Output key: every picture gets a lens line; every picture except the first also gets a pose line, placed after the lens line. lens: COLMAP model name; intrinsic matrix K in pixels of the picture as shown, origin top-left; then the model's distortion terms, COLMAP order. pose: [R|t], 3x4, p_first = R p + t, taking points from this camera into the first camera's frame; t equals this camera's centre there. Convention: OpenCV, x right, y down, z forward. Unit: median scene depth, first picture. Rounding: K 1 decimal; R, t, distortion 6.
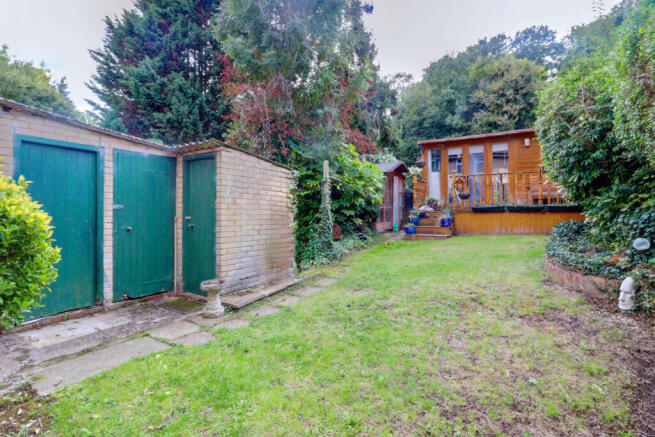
lens RADIAL K [[307.2, 0, 327.5], [0, 307.2, 218.5], [0, 0, 1]] dist [-0.000627, -0.000079]
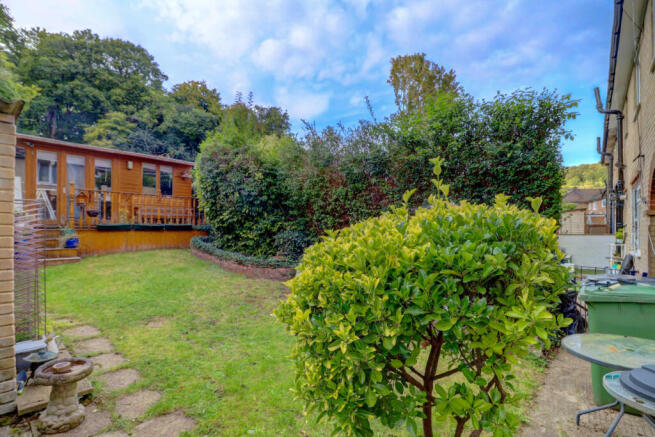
lens RADIAL K [[304.4, 0, 327.5], [0, 304.4, 228.9], [0, 0, 1]] dist [-0.000144, -0.000051]
pose [[0.162798, -0.001250, 0.986659, -0.338037], [0.016527, 0.999862, -0.001460, -0.013301], [-0.986521, 0.016544, 0.162796, 0.172825]]
